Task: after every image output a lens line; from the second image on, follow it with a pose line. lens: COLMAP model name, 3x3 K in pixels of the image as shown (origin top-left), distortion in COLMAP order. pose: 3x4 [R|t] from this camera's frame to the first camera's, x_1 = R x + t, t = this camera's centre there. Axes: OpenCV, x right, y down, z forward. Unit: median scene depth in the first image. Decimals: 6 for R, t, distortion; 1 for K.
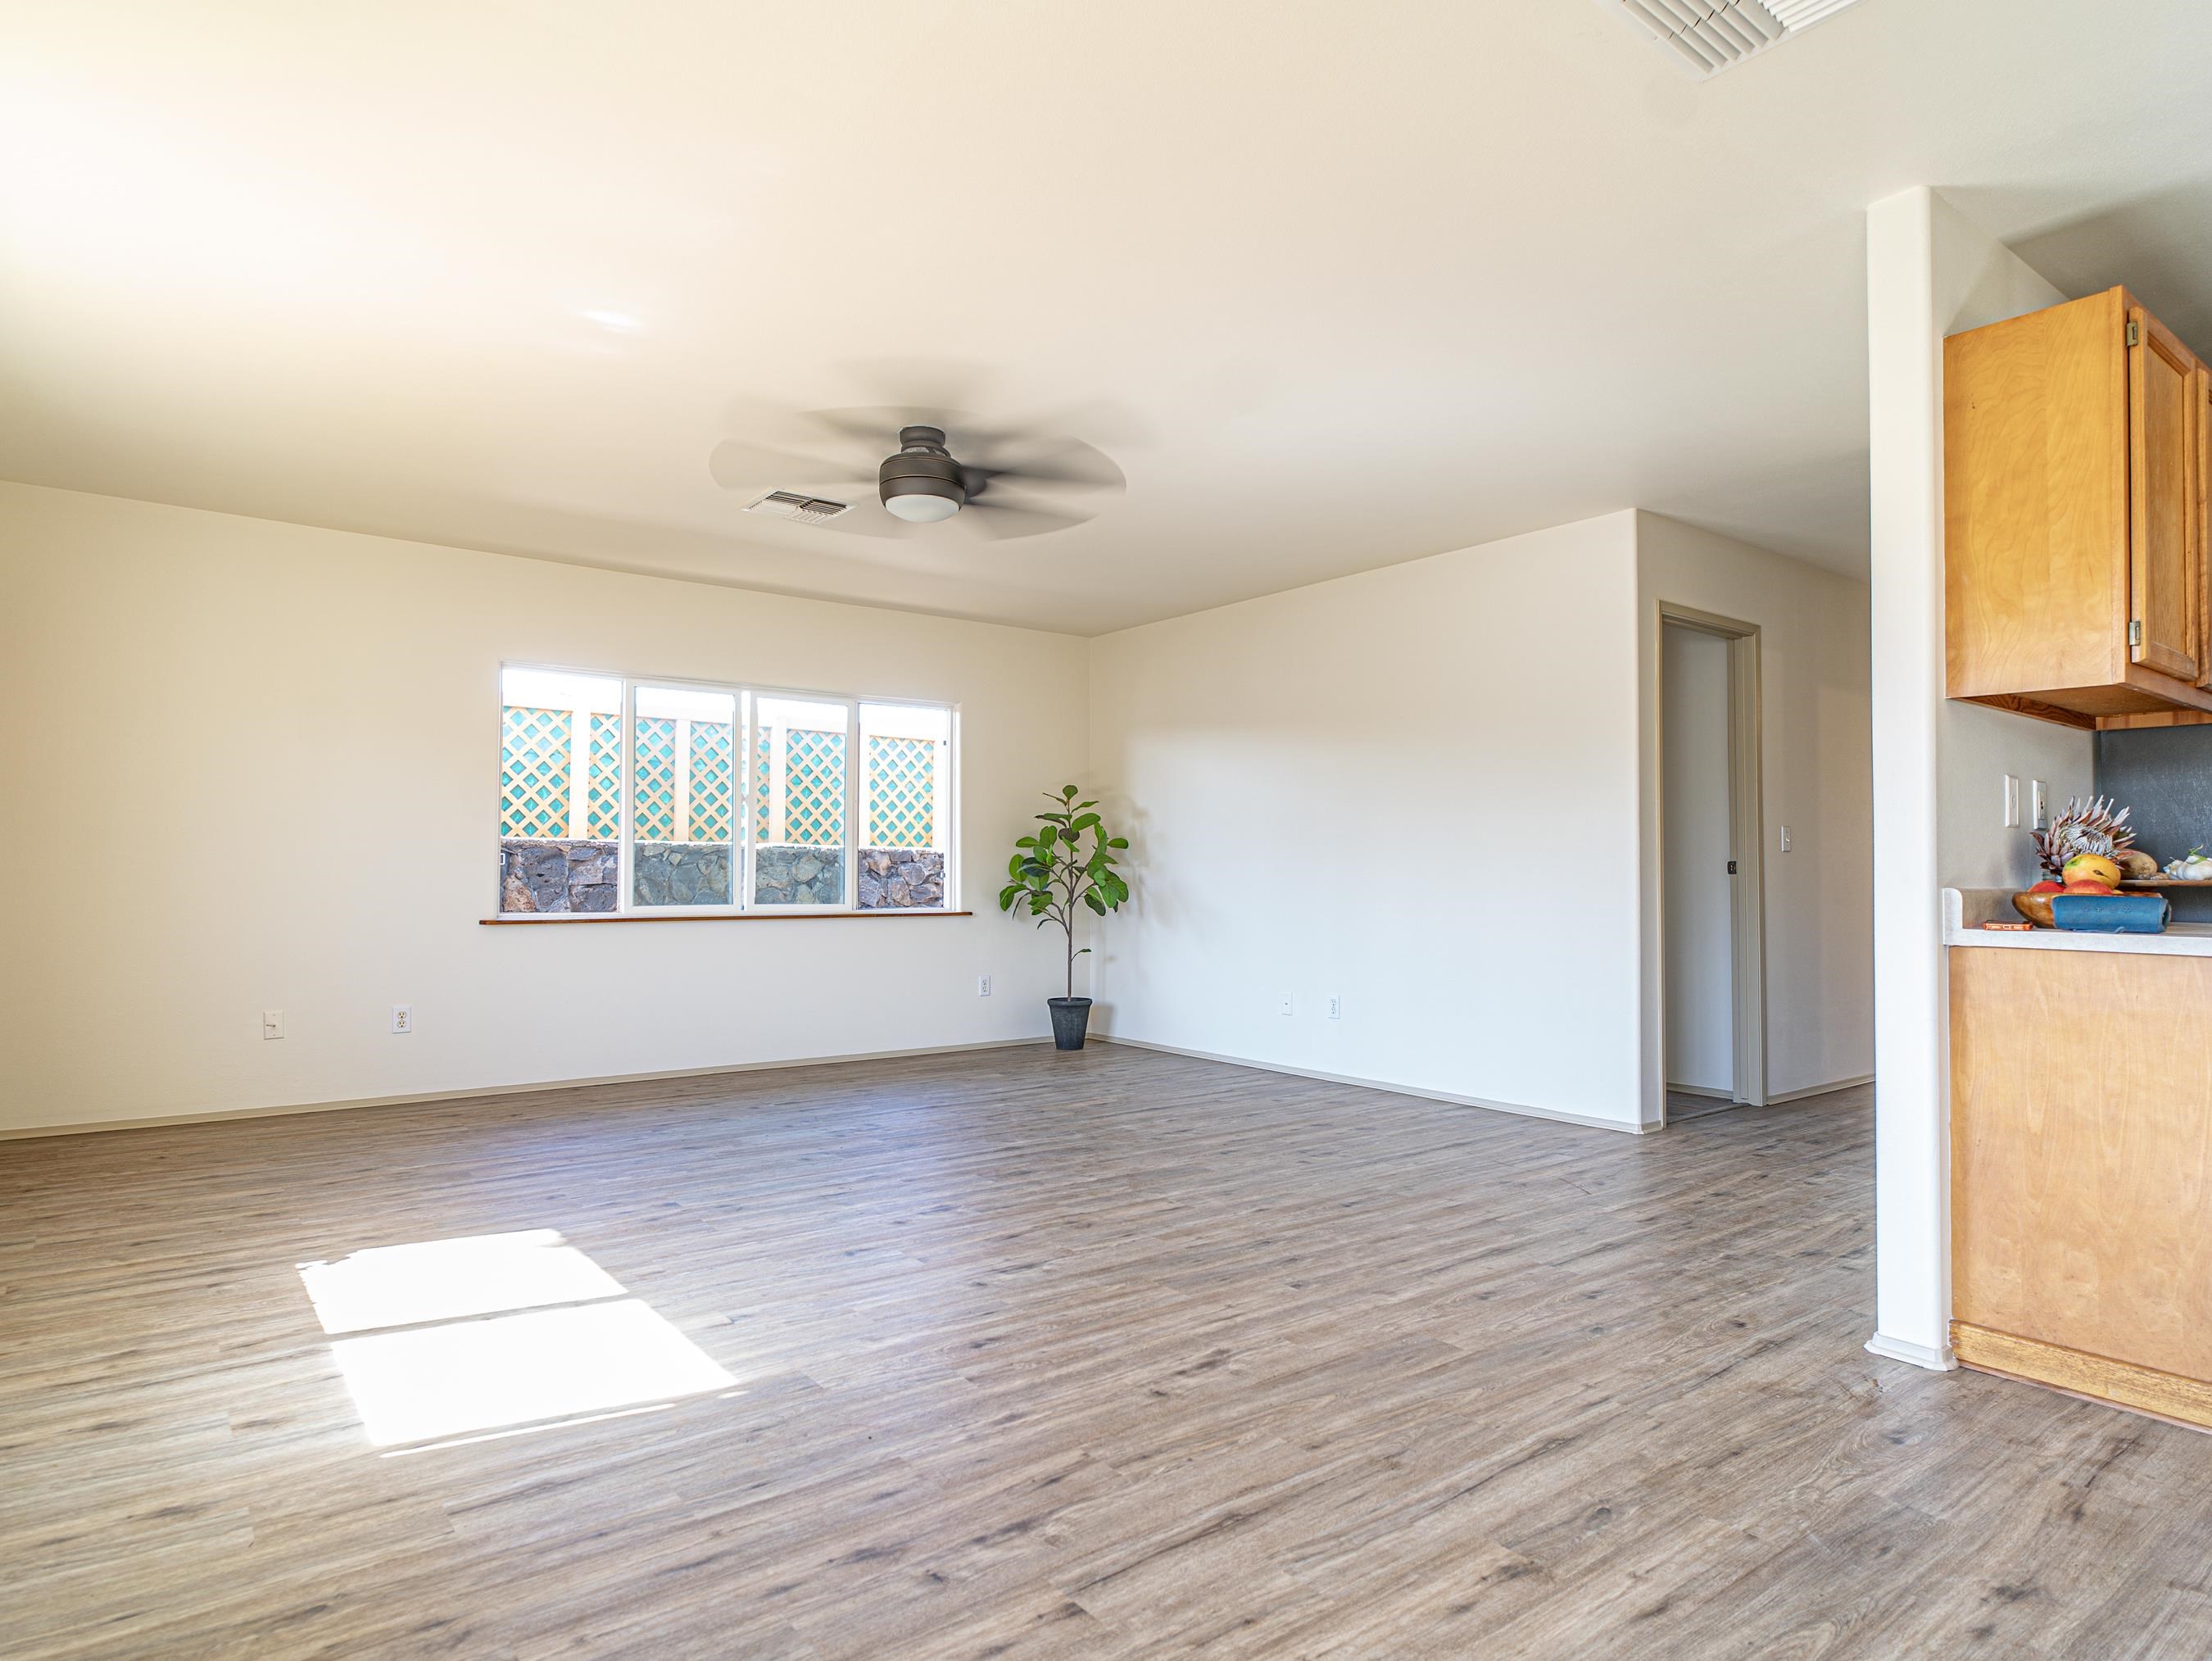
lens RADIAL K [[1283.5, 0, 1111.7], [0, 1283.5, 835.3], [0, 0, 1]] dist [-0.004331, 0.000825]
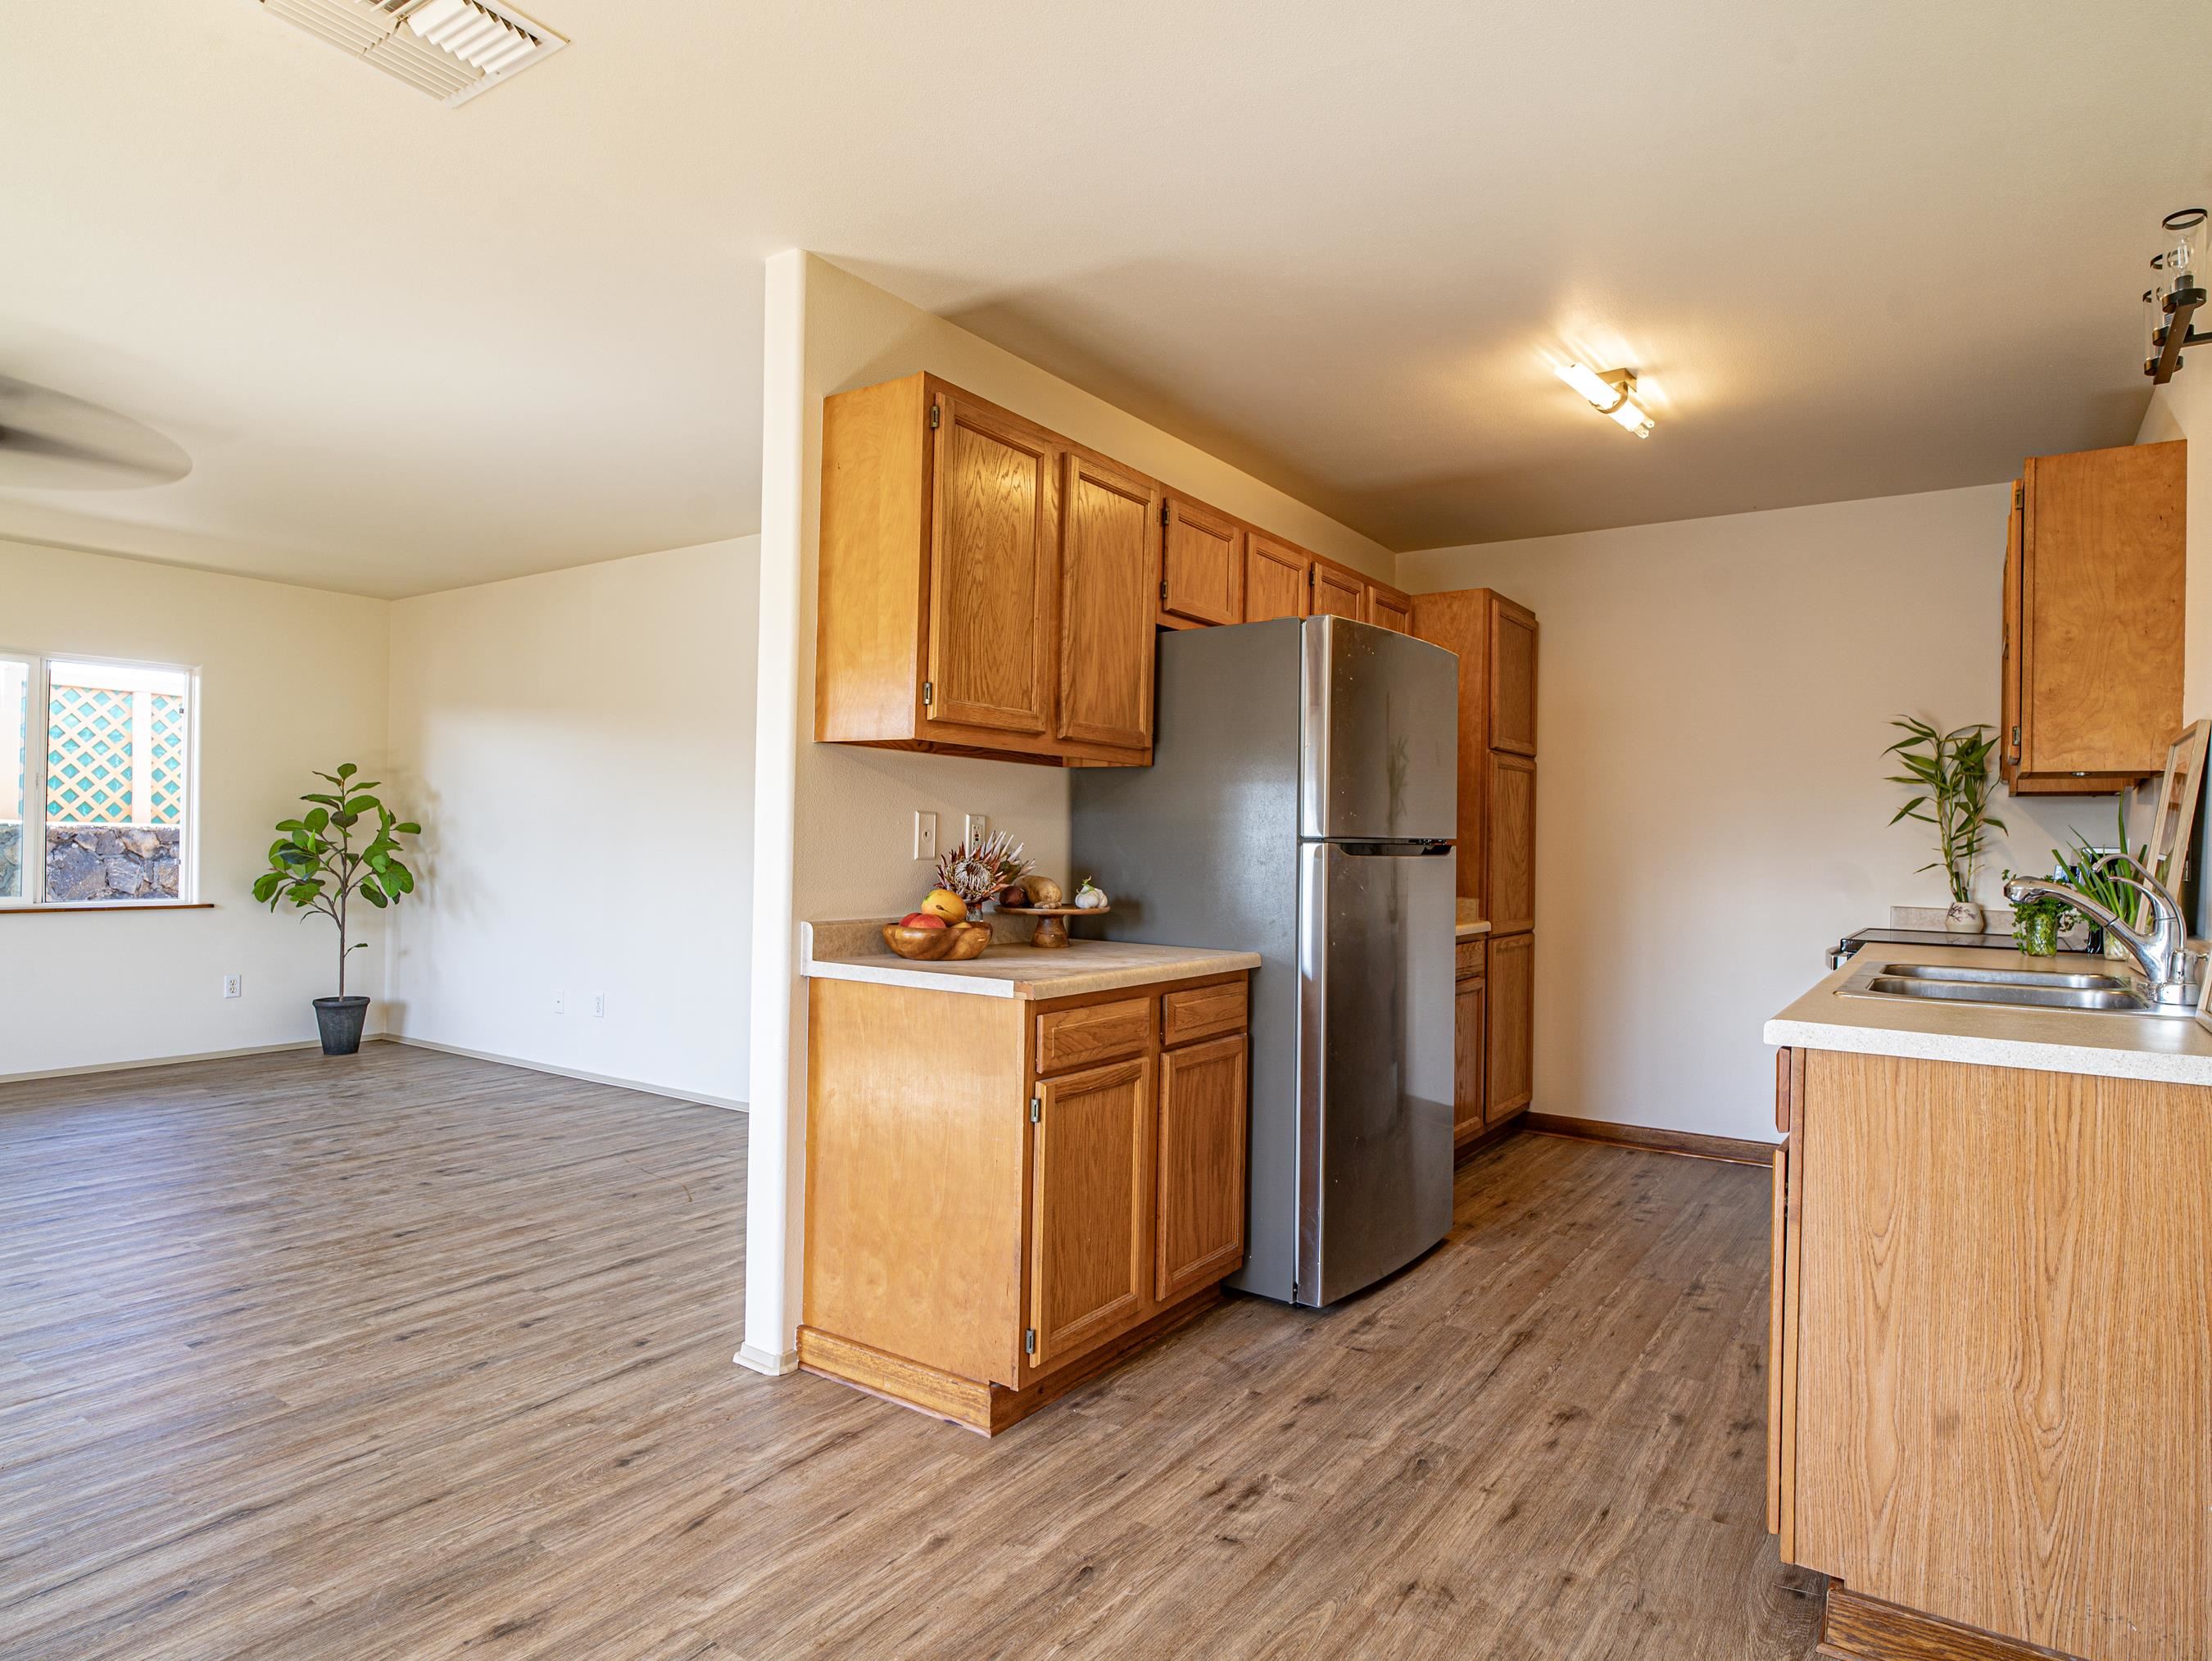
lens RADIAL K [[1283.5, 0, 1115.9], [0, 1283.5, 836.1], [0, 0, 1]] dist [-0.004331, 0.000825]
pose [[0.949682, 0.013740, 0.312915, 0.536050], [-0.022375, 0.999461, 0.024022, -0.057881], [-0.312416, -0.029815, 0.949477, -0.081421]]
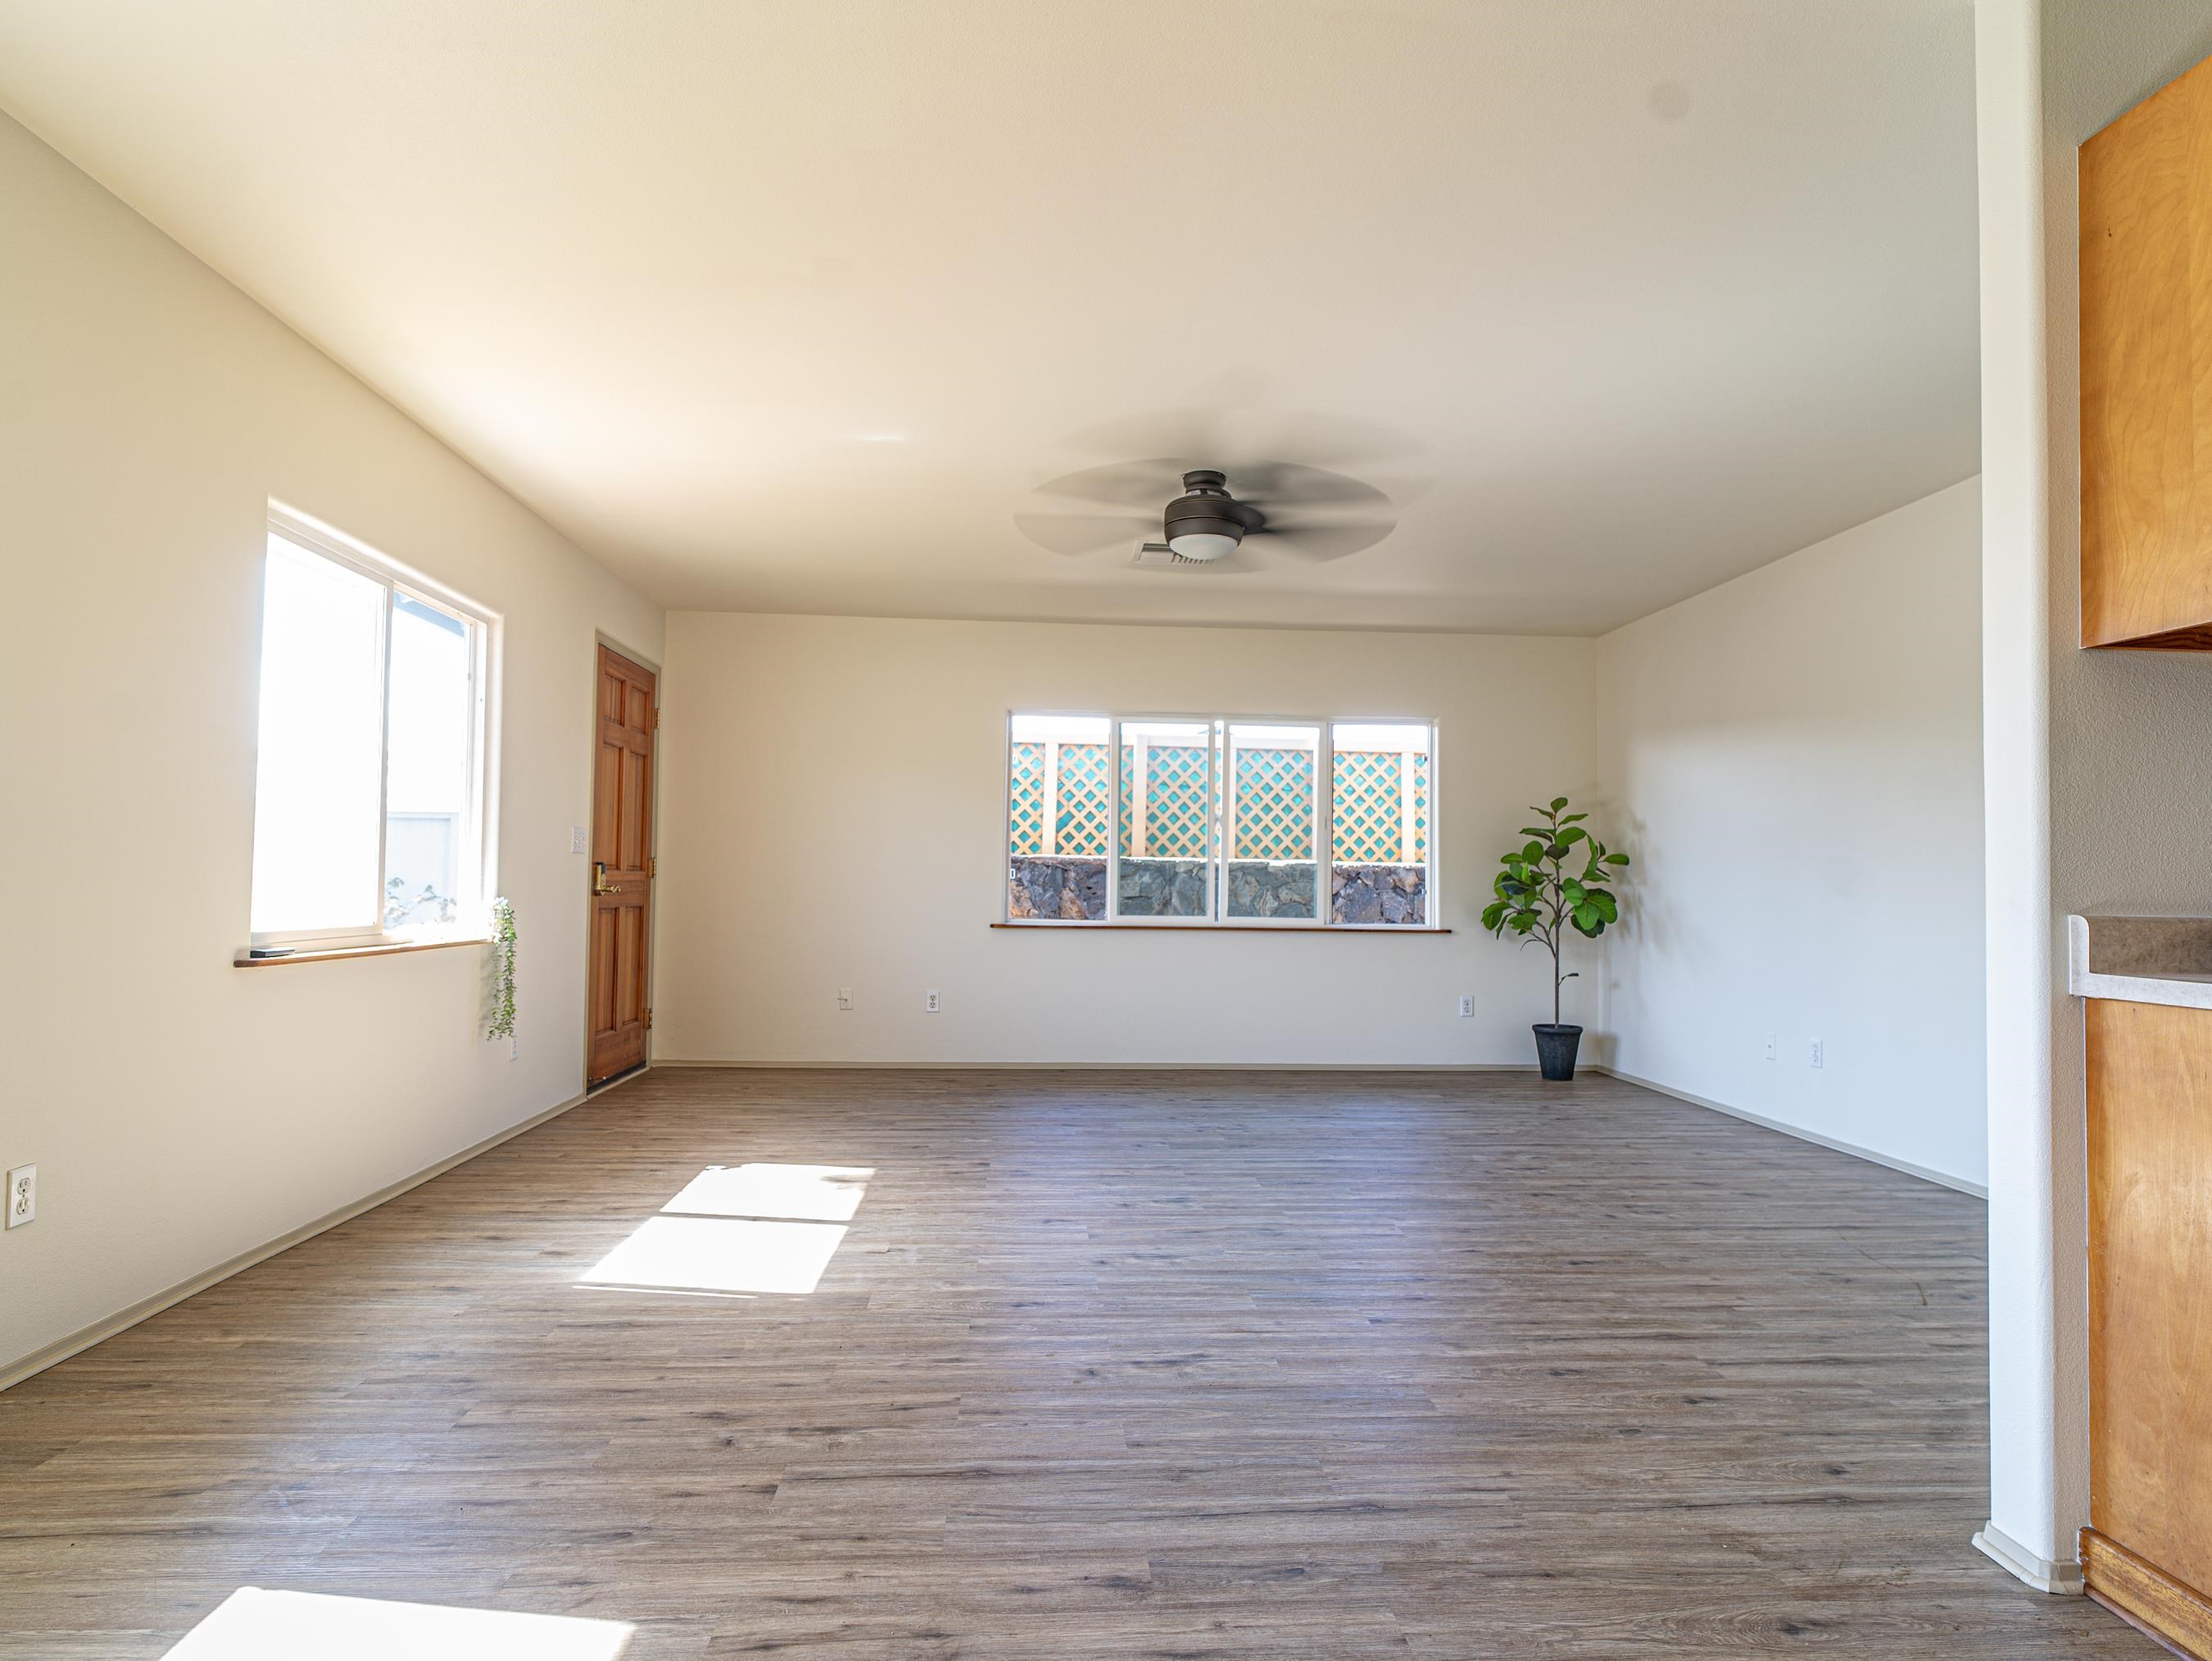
lens RADIAL K [[1283.5, 0, 1109.0], [0, 1283.5, 836.0], [0, 0, 1]] dist [-0.004331, 0.000825]
pose [[0.831481, -0.012537, -0.555412, 0.572775], [0.004683, 0.999868, -0.015558, 0.005388], [0.555534, 0.010336, 0.831430, 0.104652]]
